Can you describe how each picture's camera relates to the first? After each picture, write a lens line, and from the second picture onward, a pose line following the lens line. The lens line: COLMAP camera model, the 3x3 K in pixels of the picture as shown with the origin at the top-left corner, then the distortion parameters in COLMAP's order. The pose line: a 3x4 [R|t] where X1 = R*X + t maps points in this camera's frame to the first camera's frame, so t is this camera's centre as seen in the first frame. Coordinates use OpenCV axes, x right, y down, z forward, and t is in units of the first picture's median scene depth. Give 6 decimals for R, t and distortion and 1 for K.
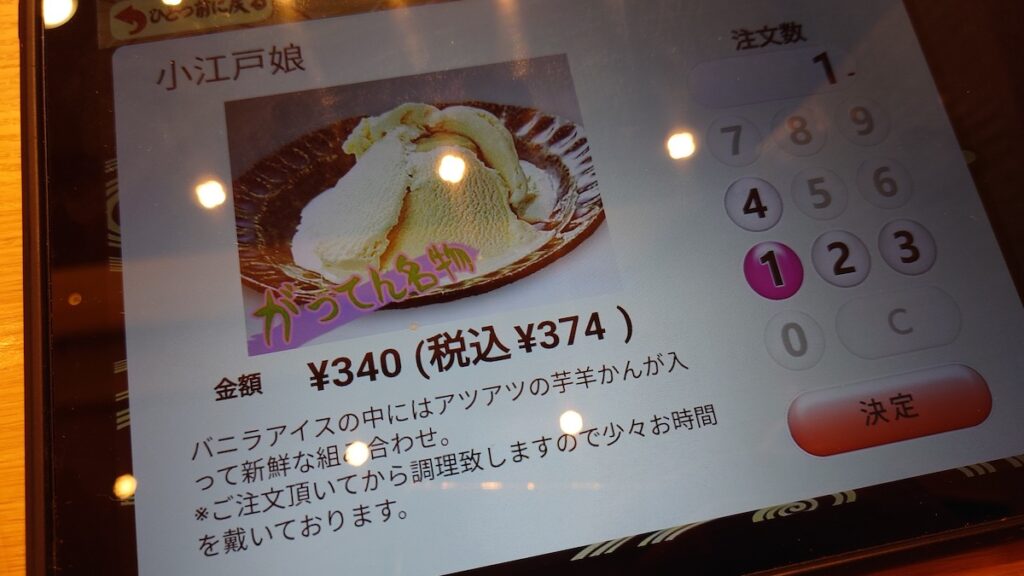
lens RADIAL K [[757.4, 0, 522.3], [0, 757.4, 291.9], [0, 0, 1]] dist [-0.020751, 0.024358]
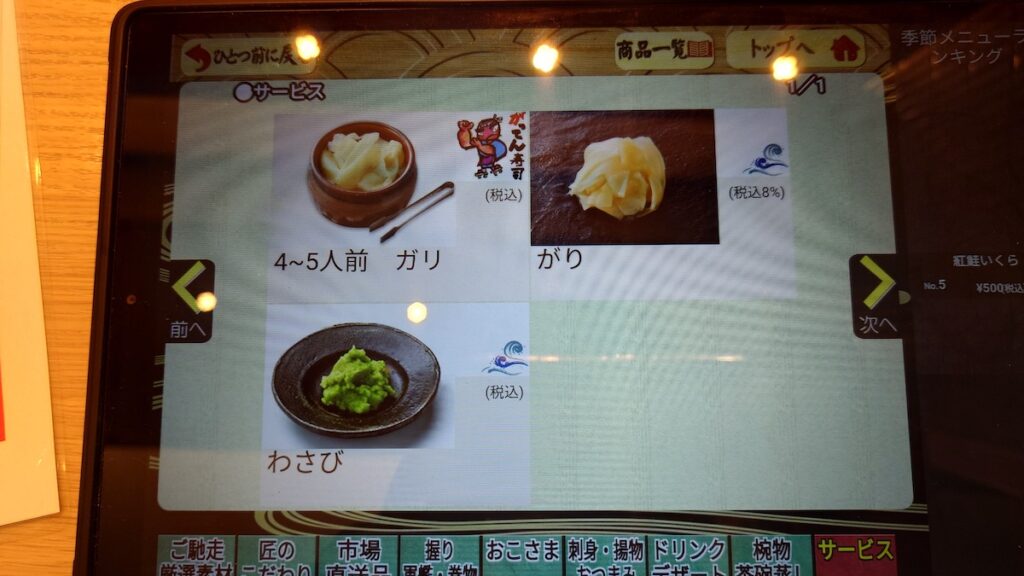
lens RADIAL K [[757.4, 0, 537.5], [0, 757.4, 284.1], [0, 0, 1]] dist [-0.020751, 0.024358]
pose [[0.981485, 0.175536, -0.076649, 0.152383], [-0.160971, 0.972796, 0.166601, -0.300520], [0.103808, -0.151178, 0.983041, -0.154458]]
